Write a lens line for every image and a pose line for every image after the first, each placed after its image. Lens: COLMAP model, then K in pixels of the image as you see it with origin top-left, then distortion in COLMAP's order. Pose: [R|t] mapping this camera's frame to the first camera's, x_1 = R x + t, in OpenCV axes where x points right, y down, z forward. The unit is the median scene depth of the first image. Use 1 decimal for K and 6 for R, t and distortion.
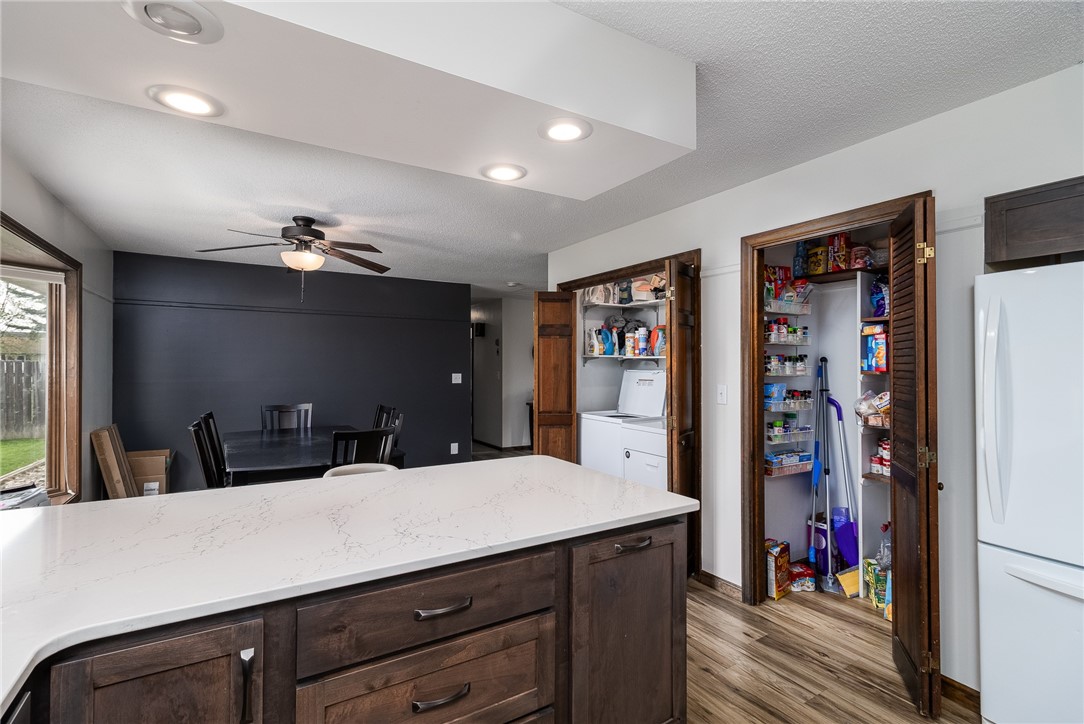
lens RADIAL K [[502.9, 0, 542.0], [0, 502.9, 362.0], [0, 0, 1]] dist [0.002993, -0.000051]
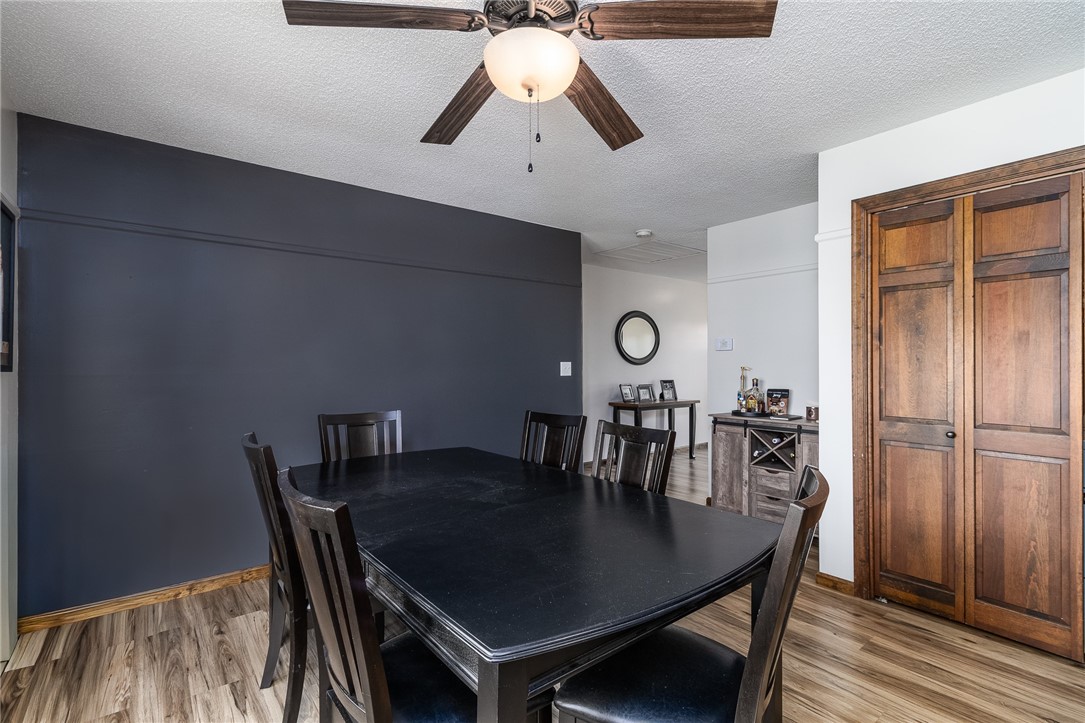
lens RADIAL K [[498.0, 0, 494.2], [0, 498.0, 359.0], [0, 0, 1]] dist [-0.035655, -0.000399]
pose [[0.997772, -0.004392, 0.066571, -0.578162], [0.004011, 0.999975, 0.005857, 0.027194], [-0.066595, -0.005577, 0.997765, 0.605293]]
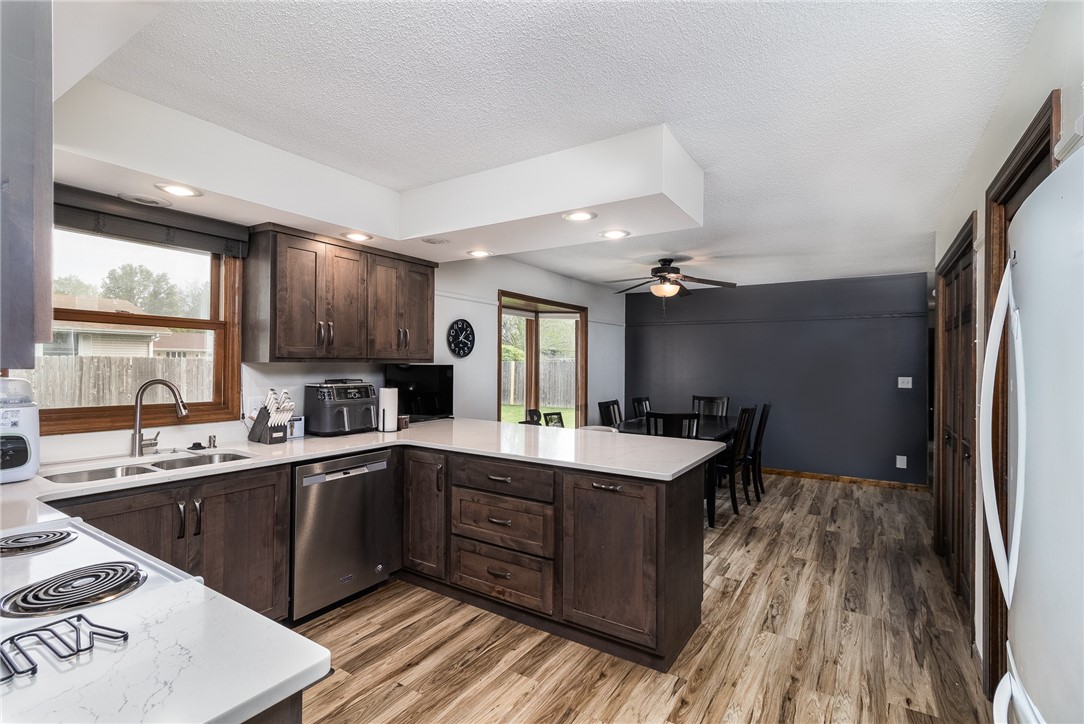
lens RADIAL K [[502.9, 0, 542.0], [0, 502.9, 362.0], [0, 0, 1]] dist [0.002993, -0.000051]
pose [[0.438324, 0.000929, -0.898817, 0.633268], [-0.004126, 0.999991, -0.000979, 0.000968], [0.898808, 0.004137, 0.438324, 0.084194]]
